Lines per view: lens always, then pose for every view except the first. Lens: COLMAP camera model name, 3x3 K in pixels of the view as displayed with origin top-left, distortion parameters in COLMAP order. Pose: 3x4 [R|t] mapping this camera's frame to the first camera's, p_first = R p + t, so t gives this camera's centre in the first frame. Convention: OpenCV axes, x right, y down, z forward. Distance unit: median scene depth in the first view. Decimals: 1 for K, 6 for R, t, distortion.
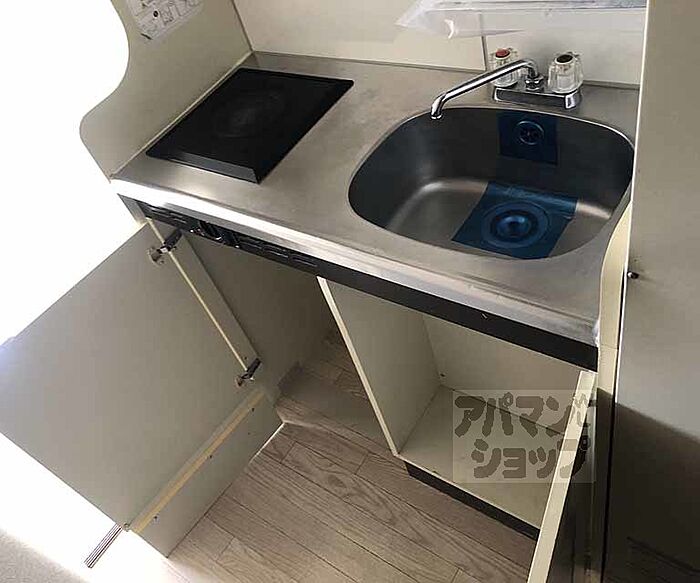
lens RADIAL K [[635.8, 0, 332.3], [0, 635.8, 294.6], [0, 0, 1]] dist [0.010534, -0.001360]
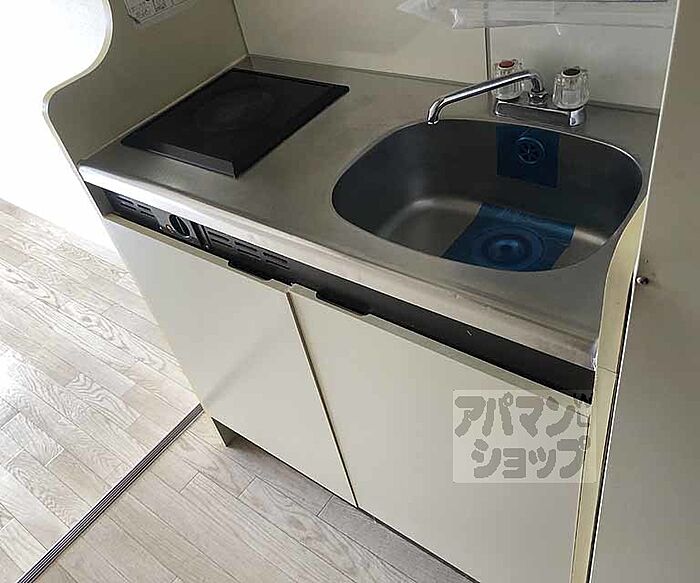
lens RADIAL K [[632.3, 0, 350.0], [0, 632.3, 291.5], [0, 0, 1]] dist [0.007384, -0.000477]
pose [[0.995069, 0.089713, 0.042302, 0.025019], [-0.085904, 0.992705, -0.084597, 0.053460], [-0.049583, 0.080546, 0.995517, 0.099137]]
